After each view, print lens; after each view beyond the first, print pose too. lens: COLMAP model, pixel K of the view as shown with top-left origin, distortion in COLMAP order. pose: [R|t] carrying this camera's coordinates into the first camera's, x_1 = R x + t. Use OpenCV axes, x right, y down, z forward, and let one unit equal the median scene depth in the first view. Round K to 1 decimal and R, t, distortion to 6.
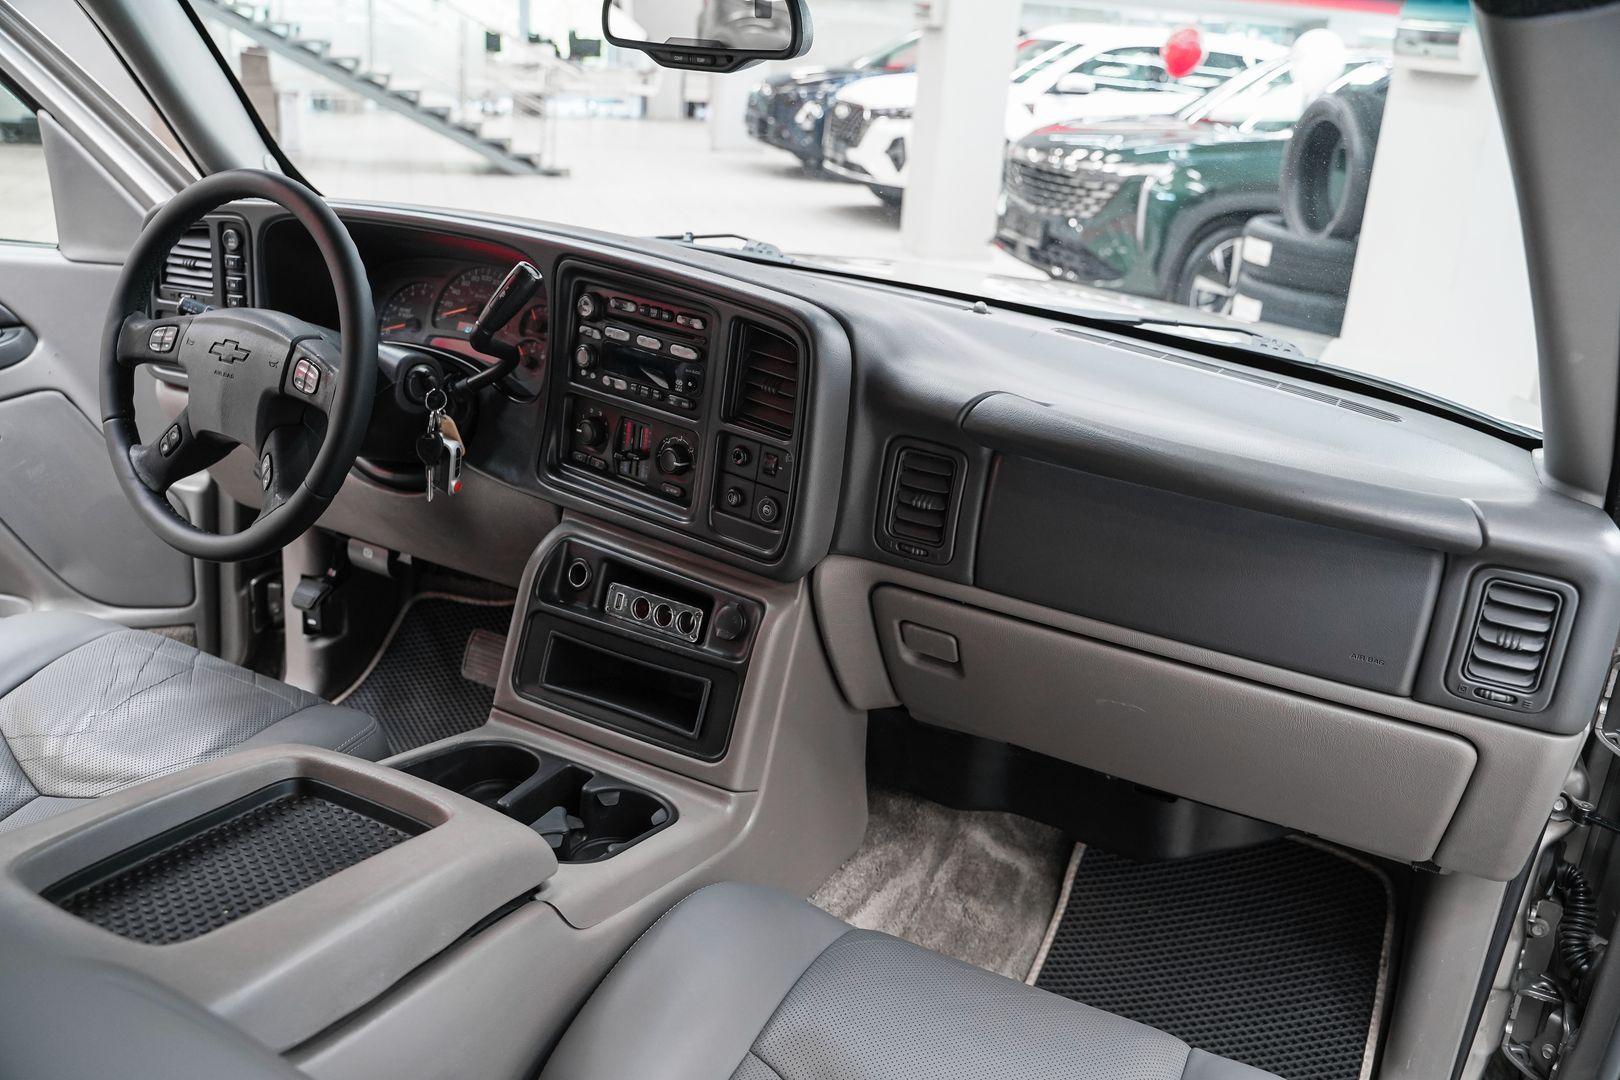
lens RADIAL K [[1311.5, 0, 810.0], [0, 1311.5, 540.0], [0, 0, 1]] dist [-0.125582, 0.106557]
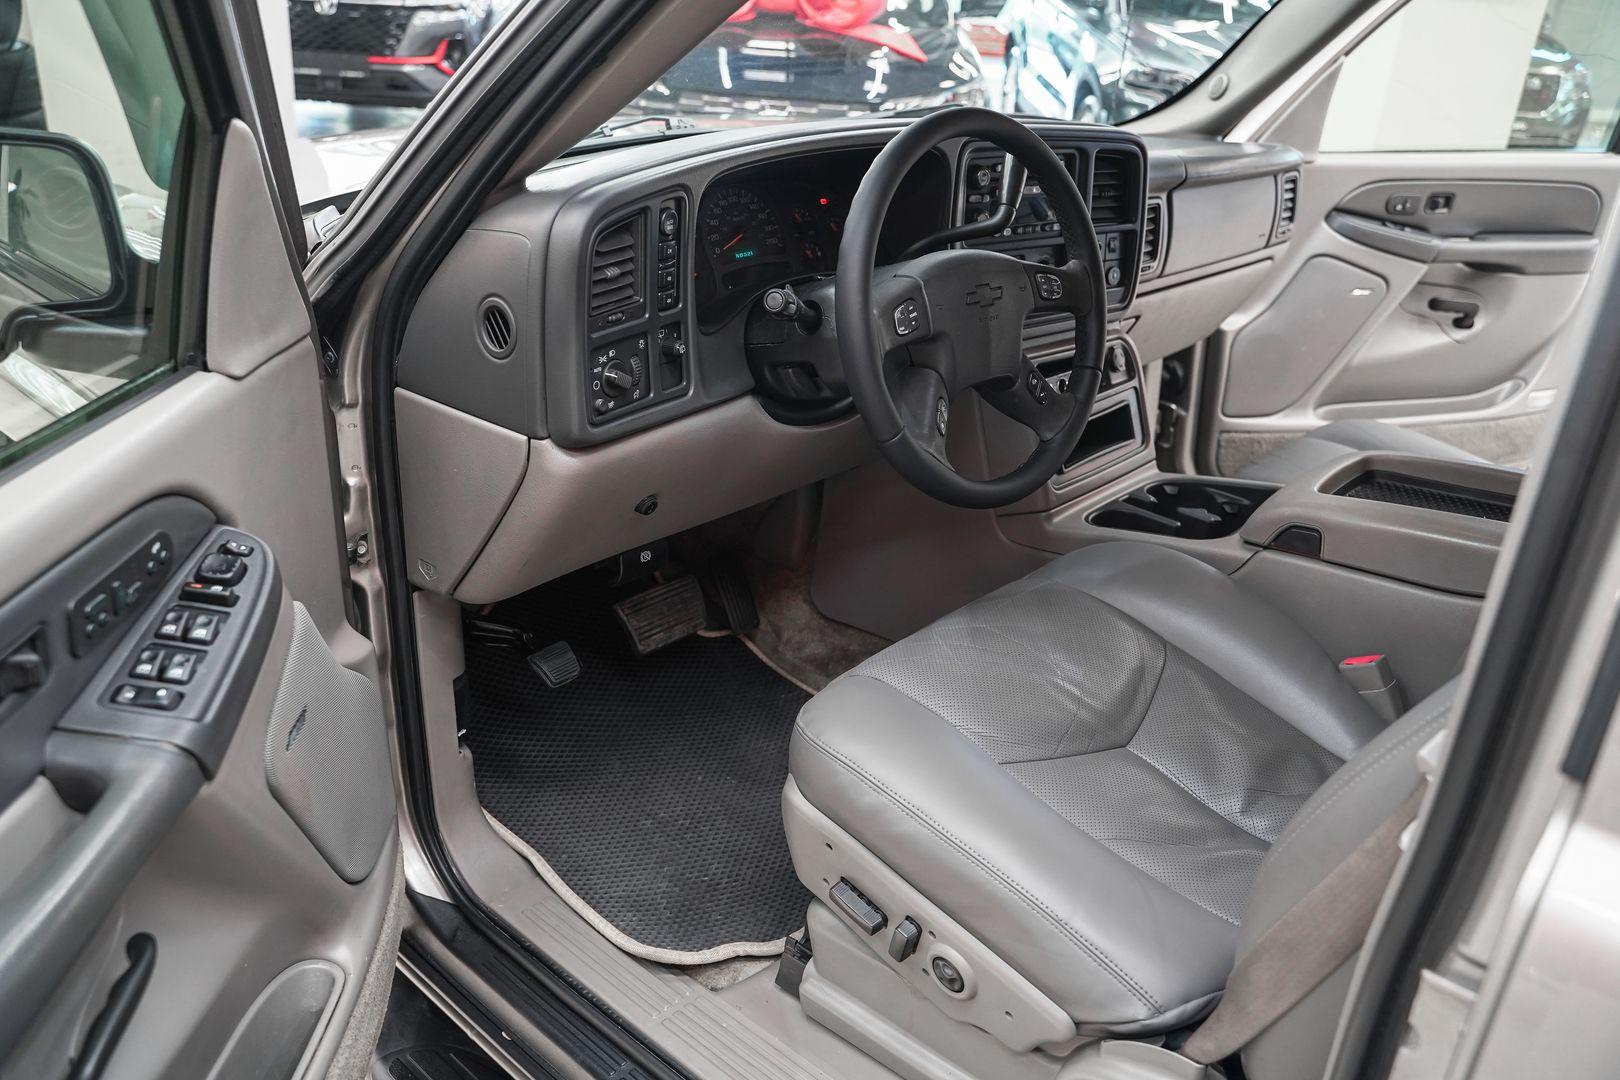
lens RADIAL K [[1323.9, 0, 810.0], [0, 1323.9, 540.0], [0, 0, 1]] dist [-0.101922, 0.071073]
pose [[0.273994, -0.465352, 0.841650, -1.326560], [0.311218, 0.870954, 0.380240, -0.380763], [-0.909984, 0.157754, 0.383463, 0.707153]]
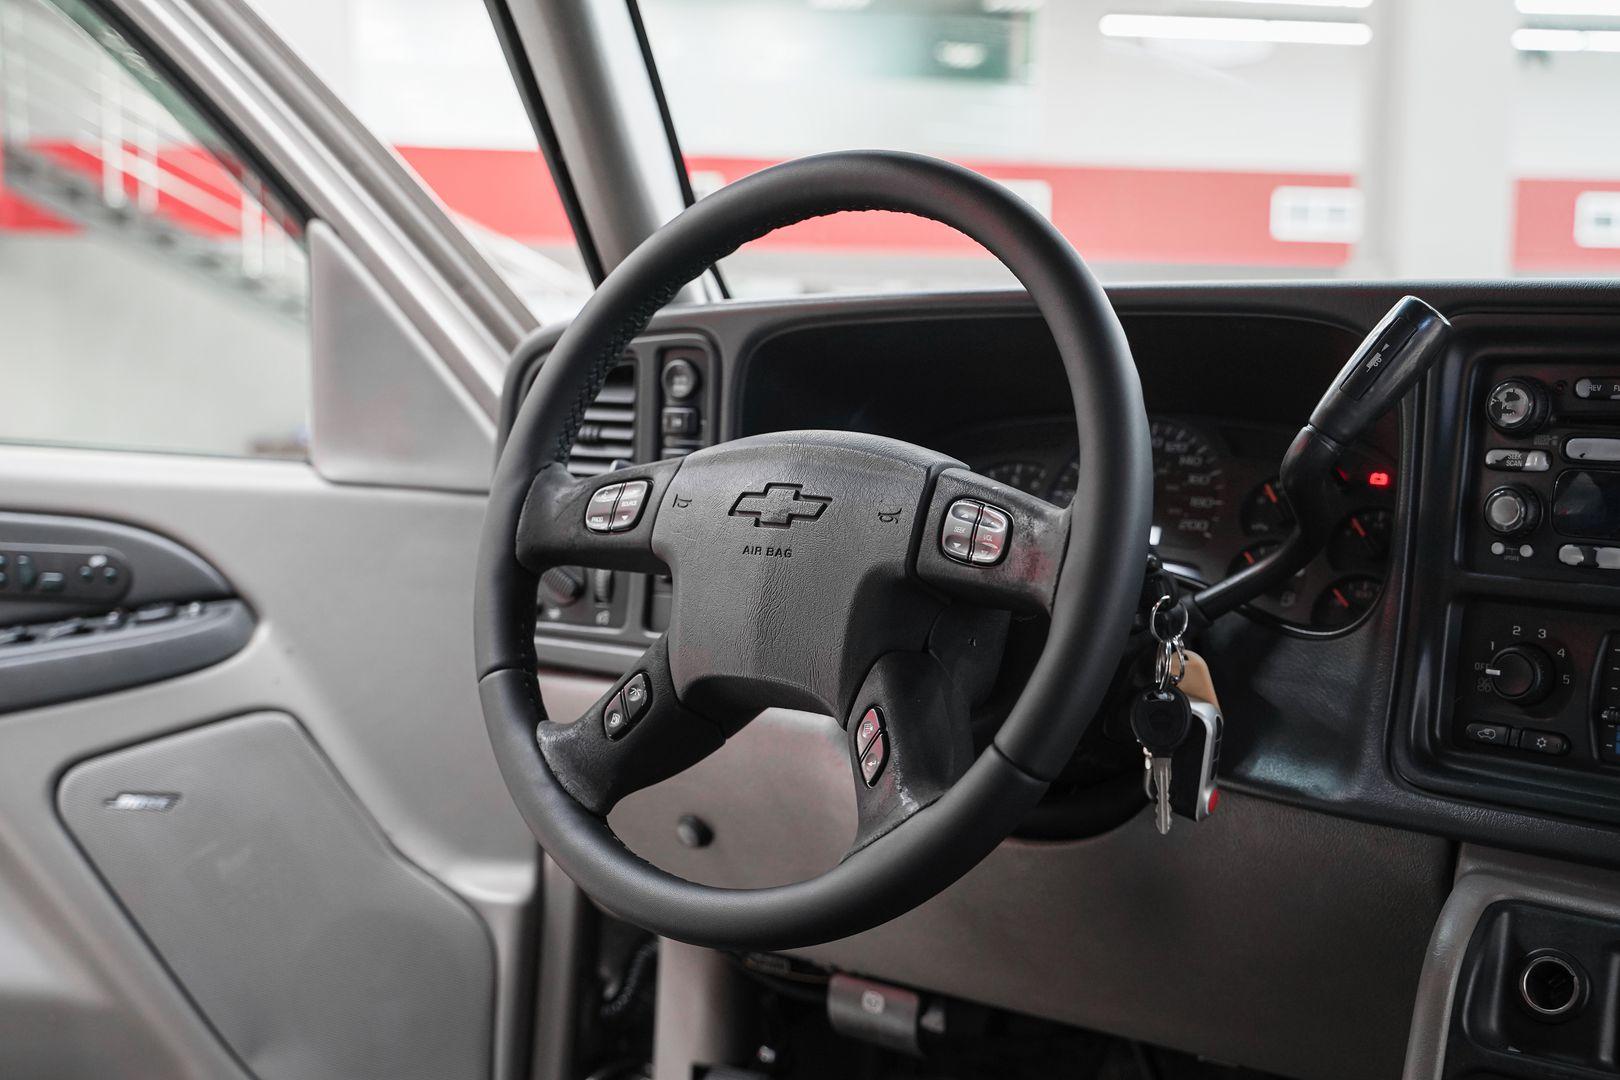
lens RADIAL K [[1896.6, 0, 810.0], [0, 1896.6, 540.0], [0, 0, 1]] dist [0.004855, -0.004678]
pose [[0.987088, -0.043599, -0.154129, -0.307850], [-0.003924, 0.955371, -0.295383, 0.070994], [0.160129, 0.292173, 0.942864, 0.307173]]
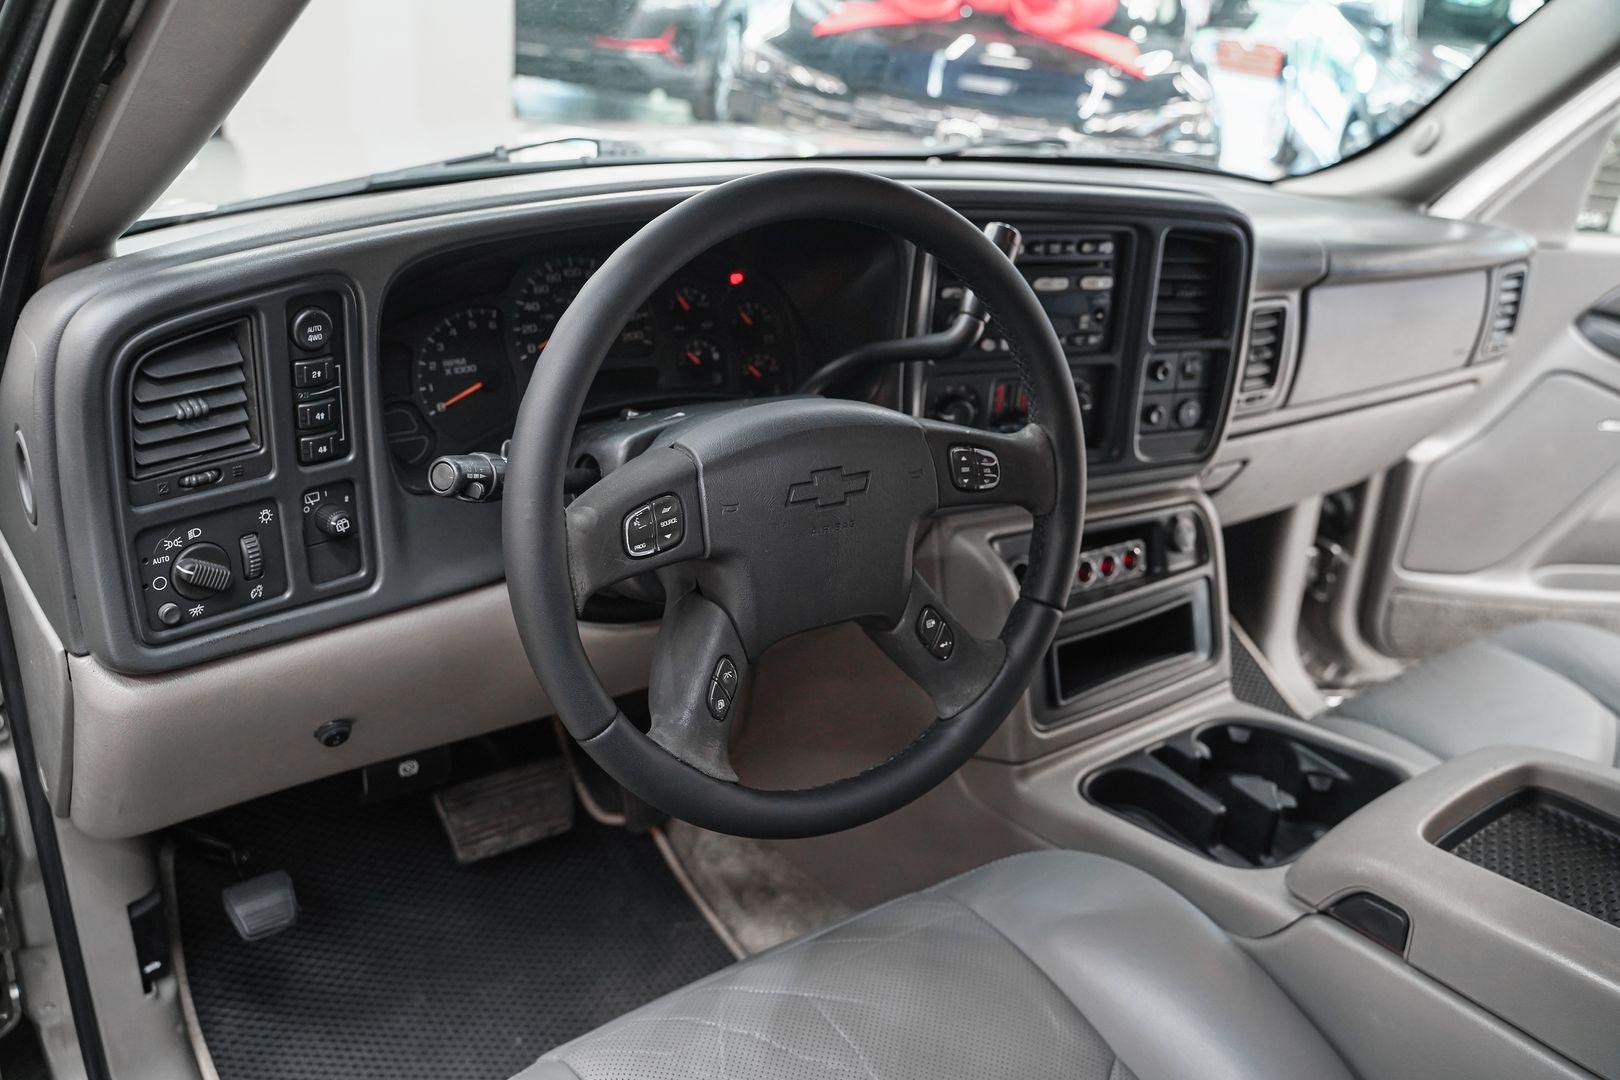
lens RADIAL K [[1323.9, 0, 810.0], [0, 1323.9, 540.0], [0, 0, 1]] dist [-0.101922, 0.071073]
pose [[0.470351, -0.423297, 0.774332, -0.866080], [0.271703, 0.904290, 0.329299, -0.302712], [-0.839612, 0.055502, 0.540344, 0.632887]]
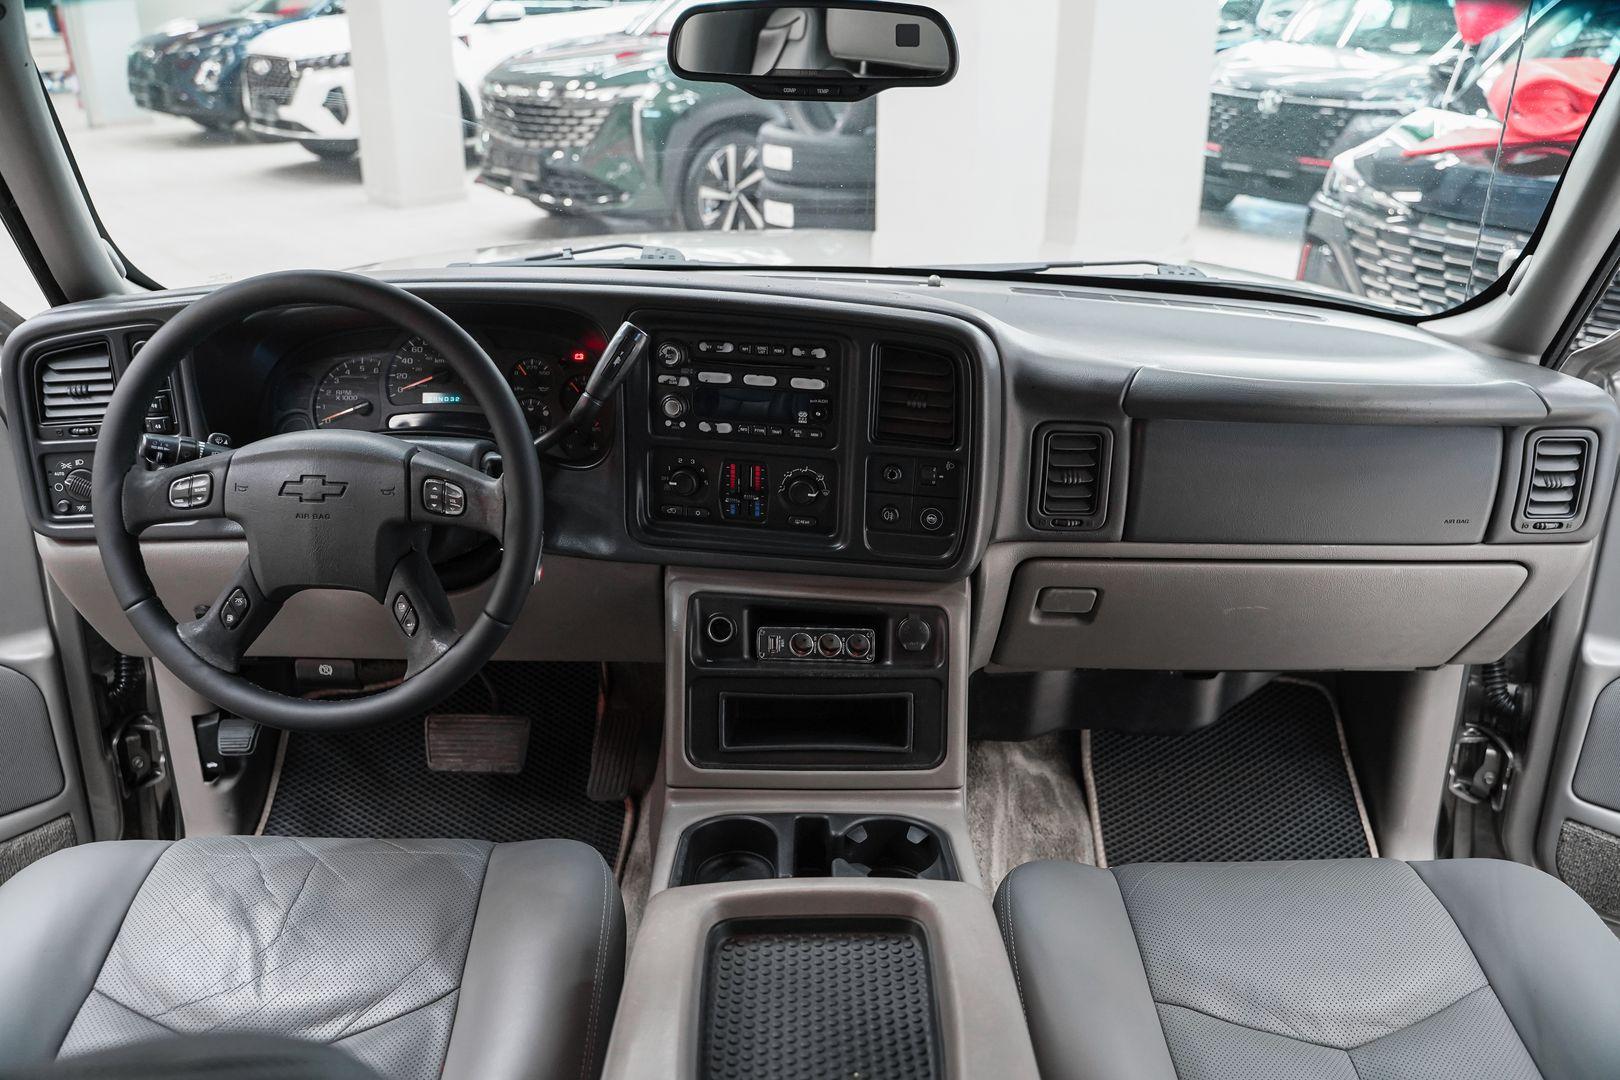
lens RADIAL K [[1302.3, 0, 810.0], [0, 1302.3, 540.0], [0, 0, 1]] dist [-0.111743, 0.072867]
pose [[0.888086, -0.245994, 0.388317, -0.462454], [0.220423, 0.969197, 0.109864, -0.124973], [-0.403382, -0.011975, 0.914953, 0.089720]]
